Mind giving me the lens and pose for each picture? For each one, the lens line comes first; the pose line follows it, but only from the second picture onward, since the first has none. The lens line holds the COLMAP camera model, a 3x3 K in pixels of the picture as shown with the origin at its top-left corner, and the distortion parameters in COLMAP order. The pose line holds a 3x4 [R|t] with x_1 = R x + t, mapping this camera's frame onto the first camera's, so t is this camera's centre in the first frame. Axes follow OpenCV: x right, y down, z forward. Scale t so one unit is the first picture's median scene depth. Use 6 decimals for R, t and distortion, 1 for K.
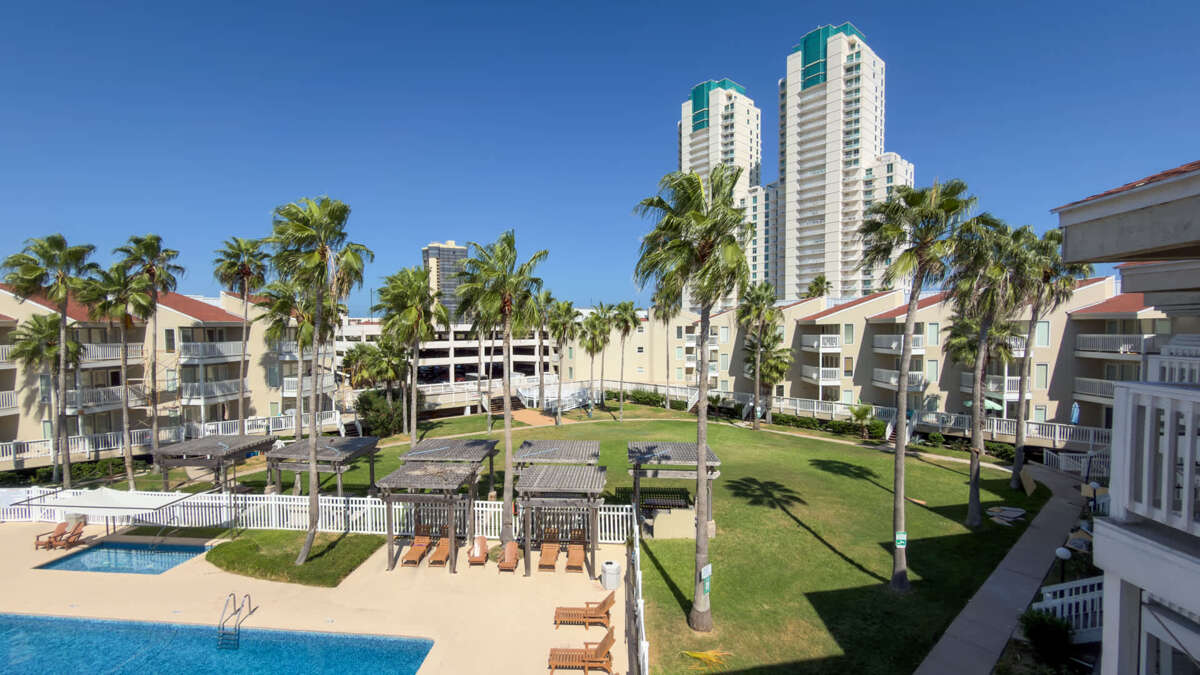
lens RADIAL K [[496.0, 0, 568.8], [0, 496.0, 347.9], [0, 0, 1]] dist [0.000285, 0.000029]
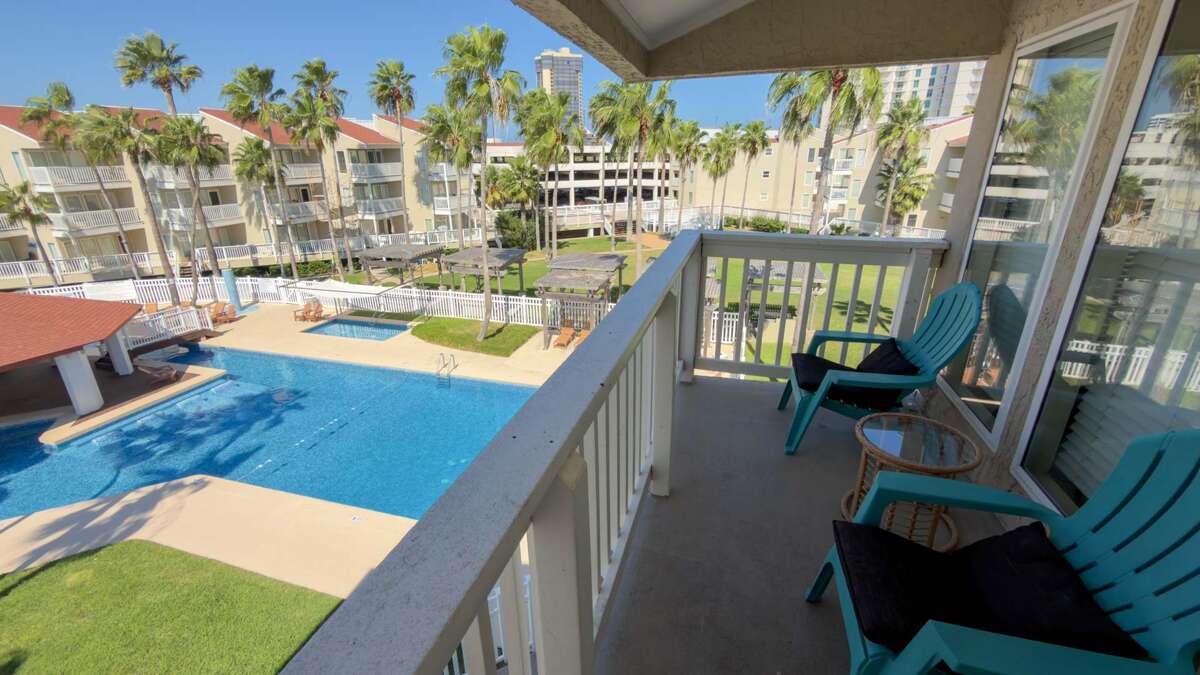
lens RADIAL K [[499.6, 0, 598.0], [0, 499.6, 336.8], [0, 0, 1]] dist [0.000222, -0.000431]
pose [[0.985916, 0.060048, -0.156089, -0.013869], [-0.008123, 0.949410, 0.313934, 0.002764], [0.167044, -0.308245, 0.936526, -0.120518]]
